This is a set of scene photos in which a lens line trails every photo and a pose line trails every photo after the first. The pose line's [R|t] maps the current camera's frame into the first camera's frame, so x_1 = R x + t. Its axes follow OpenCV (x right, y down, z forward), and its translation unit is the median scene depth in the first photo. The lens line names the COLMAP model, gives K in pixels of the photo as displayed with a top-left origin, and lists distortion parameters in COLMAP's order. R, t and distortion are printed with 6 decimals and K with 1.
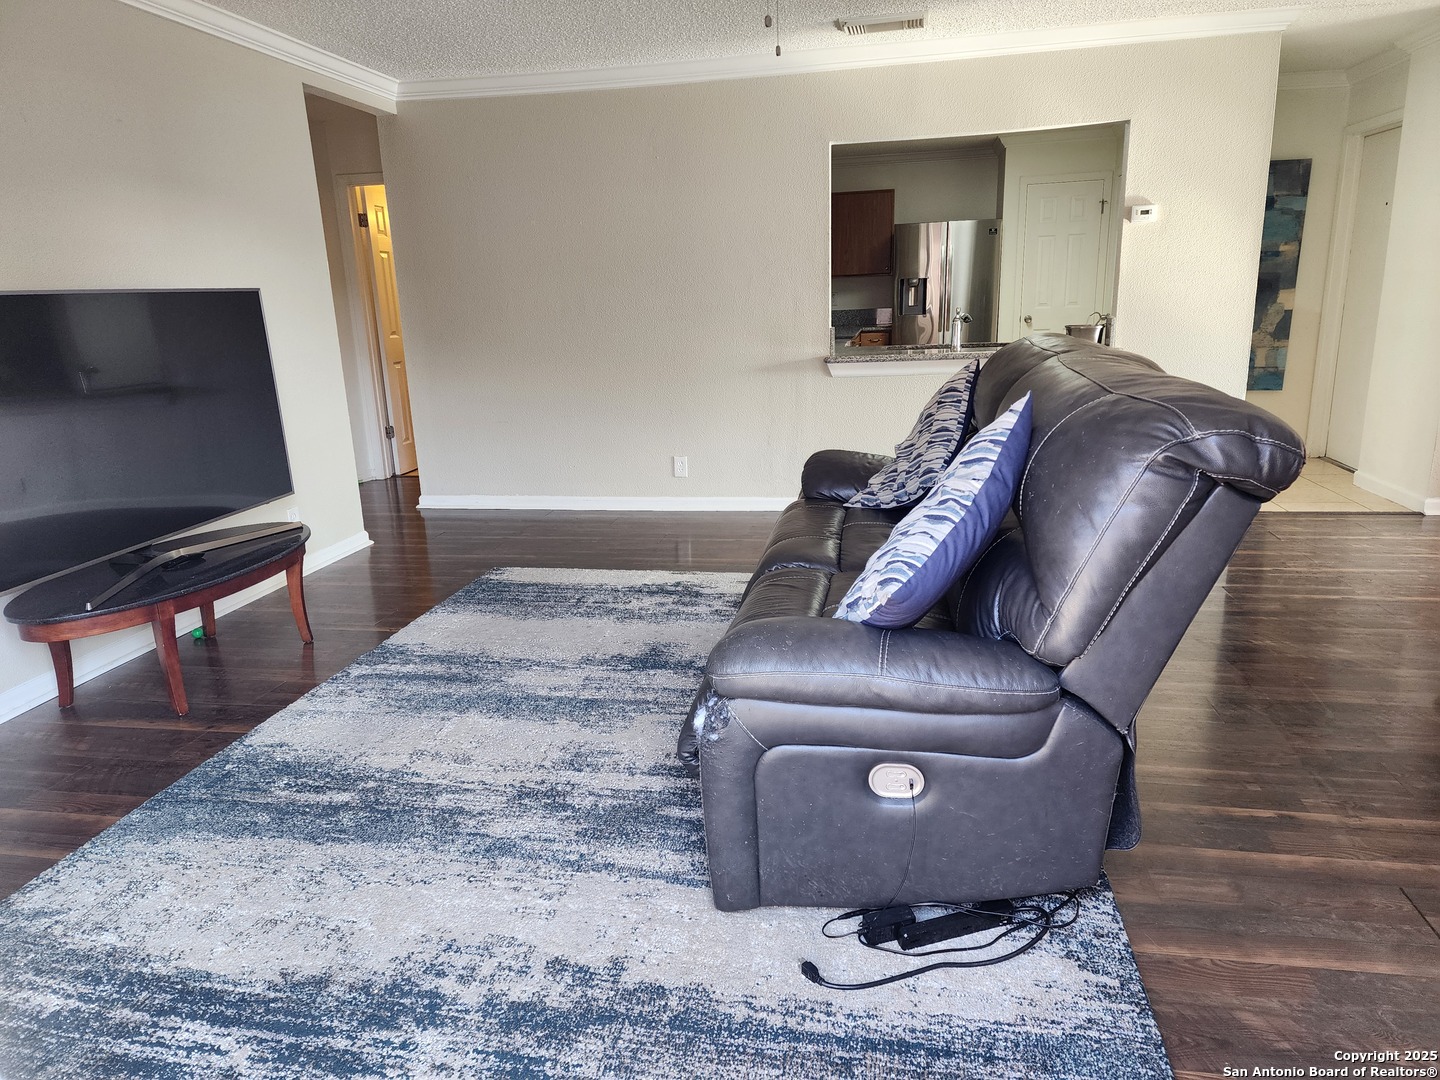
lens RADIAL K [[954.8, 0, 721.5], [0, 954.8, 533.2], [0, 0, 1]] dist [0.106703, -0.109935]
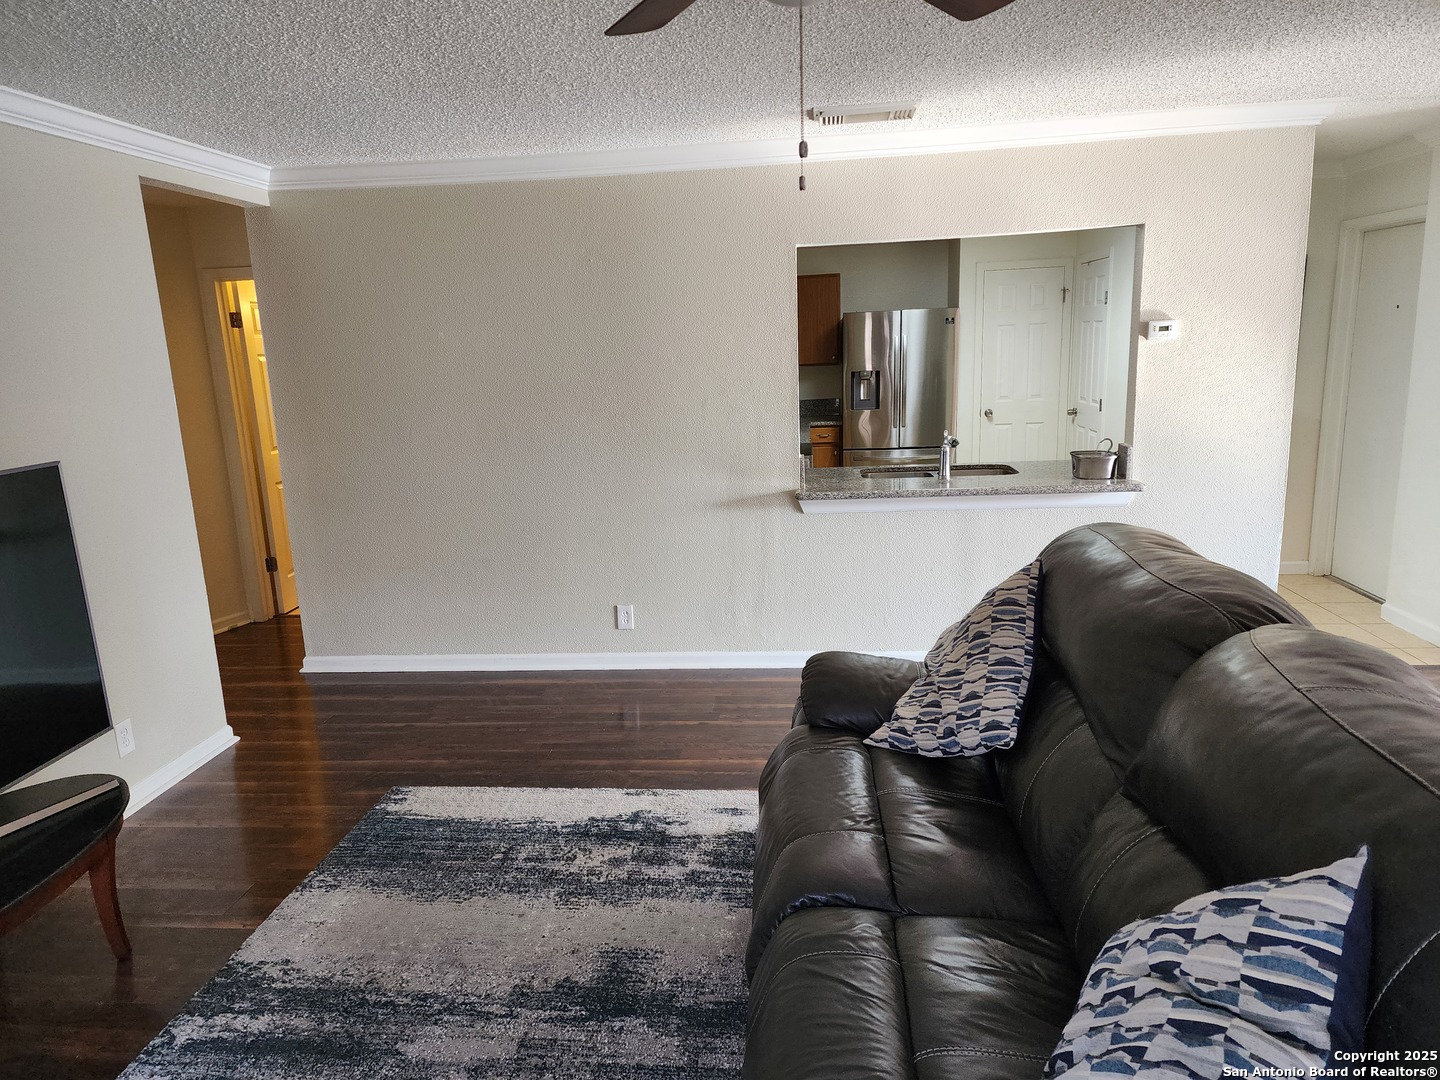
lens RADIAL K [[961.3, 0, 717.3], [0, 961.3, 547.2], [0, 0, 1]] dist [0.080238, -0.073661]
pose [[0.996675, -0.023358, 0.078065, -0.037349], [0.026291, 0.998978, -0.036757, -0.138721], [-0.077127, 0.038687, 0.996270, 0.215994]]
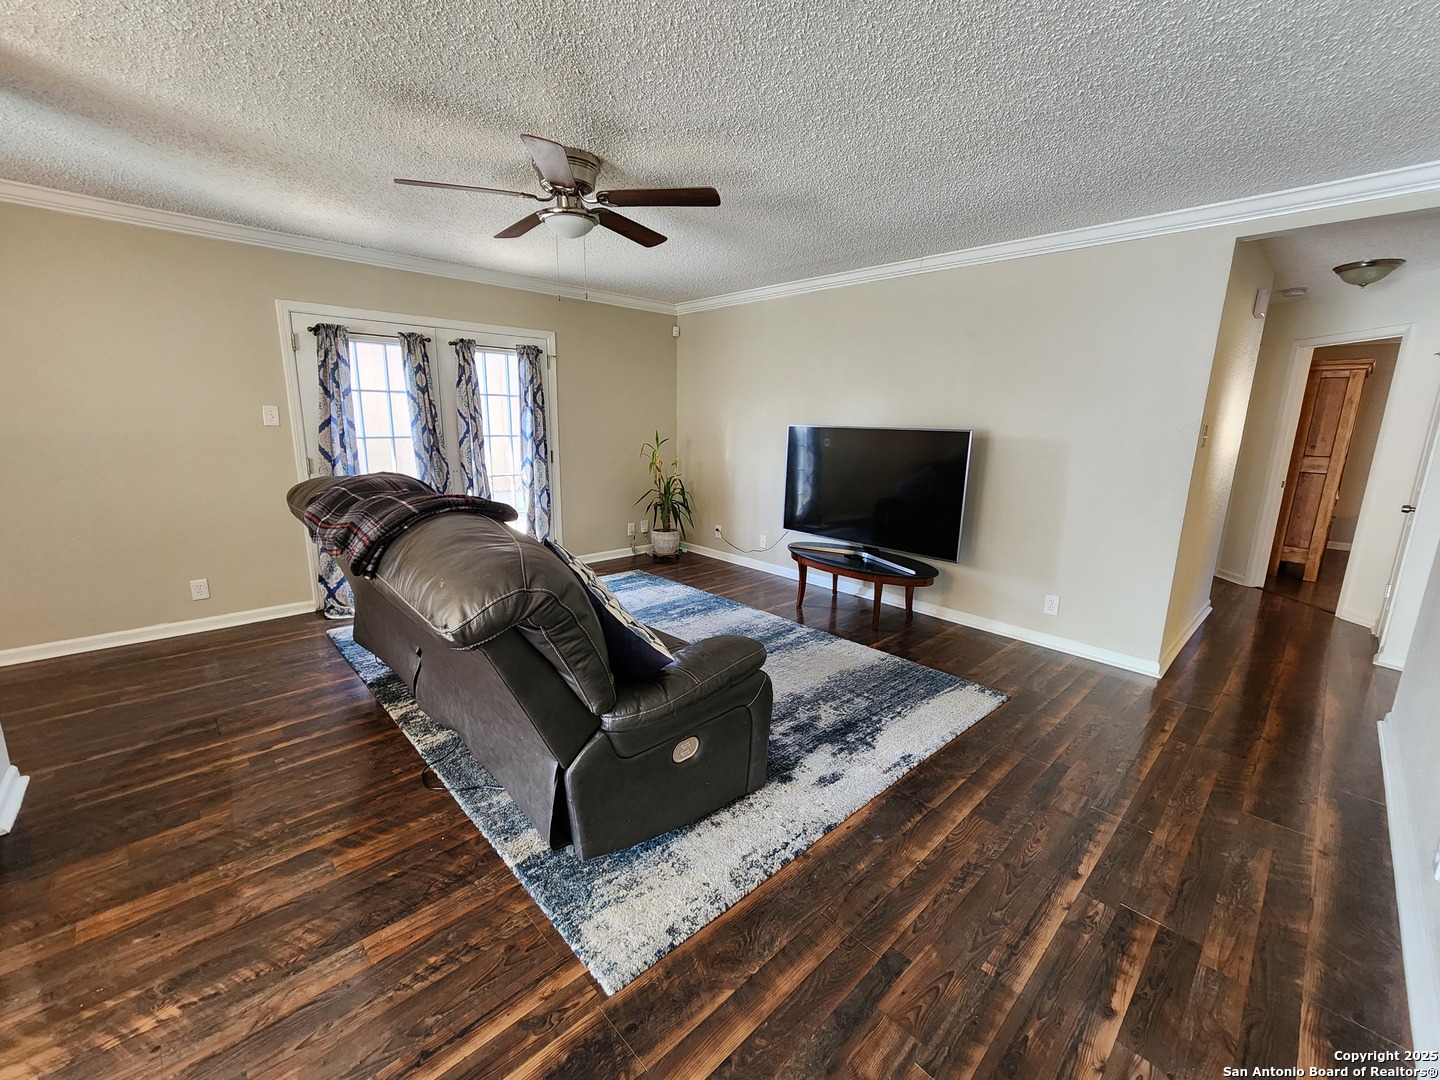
lens RADIAL K [[592.4, 0, 721.8], [0, 592.4, 531.2], [0, 0, 1]] dist [-0.001858, -0.000771]
pose [[-0.582524, 0.182558, -0.792047, 0.492226], [-0.199413, 0.912571, 0.357000, -0.340139], [0.787972, 0.365906, -0.495190, 1.141994]]
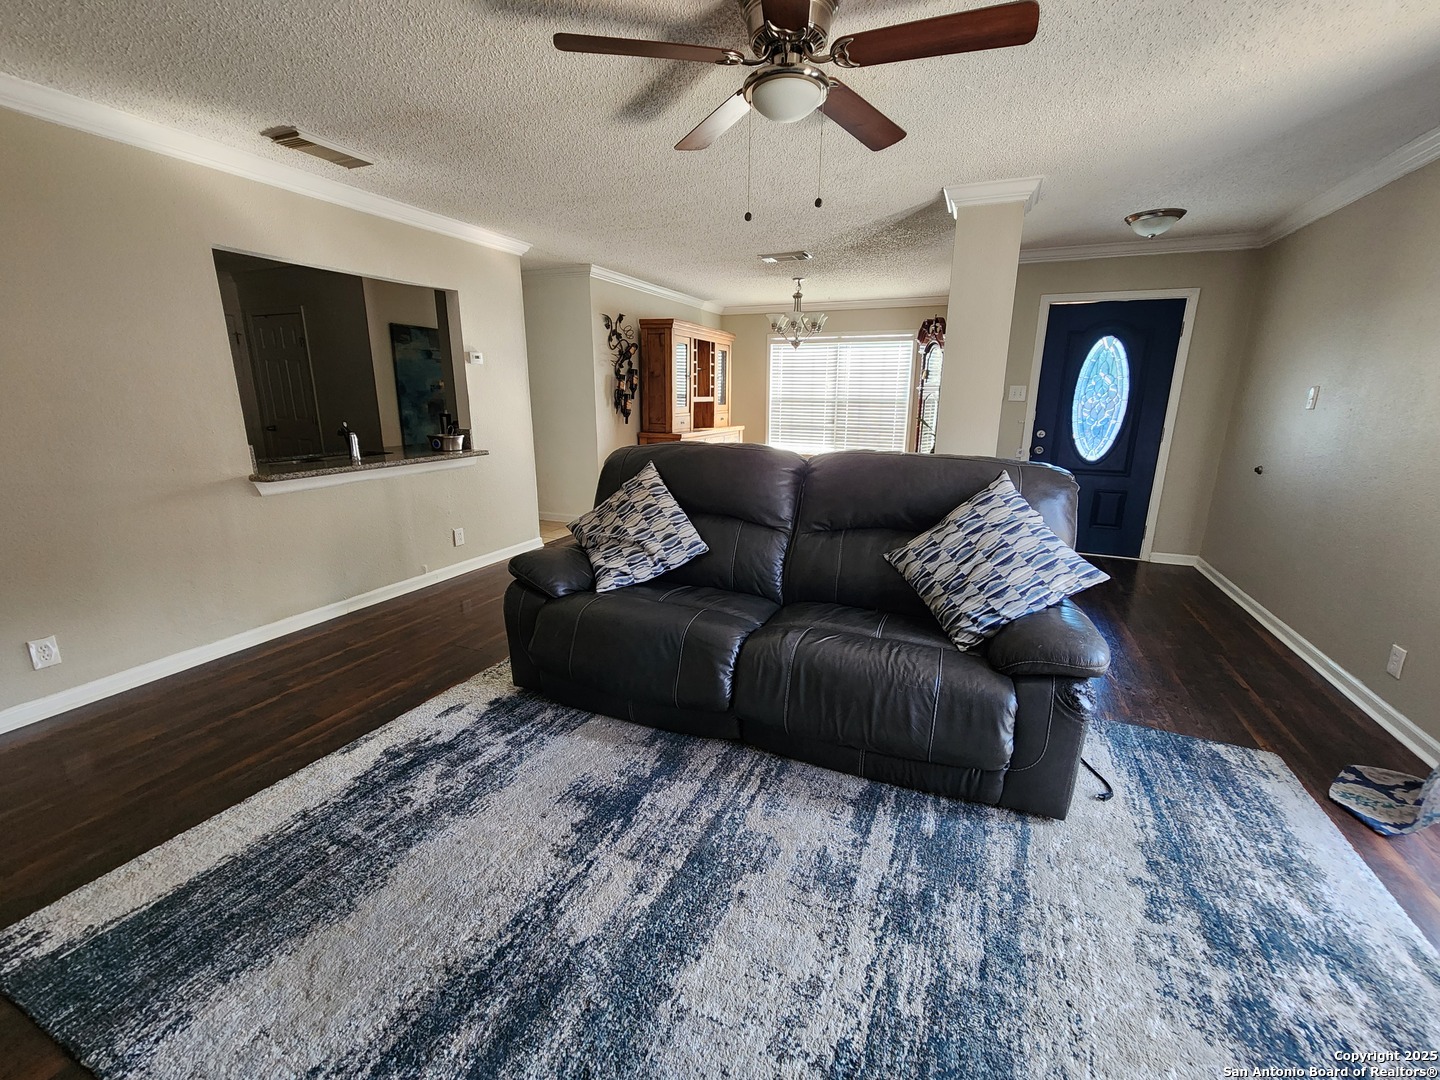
lens RADIAL K [[594.4, 0, 714.9], [0, 594.4, 539.0], [0, 0, 1]] dist [-0.000668, 0.001216]
pose [[0.229258, -0.200499, 0.952492, -0.454416], [0.224165, 0.963127, 0.148782, -0.147384], [-0.947202, 0.179406, 0.265749, 0.579325]]
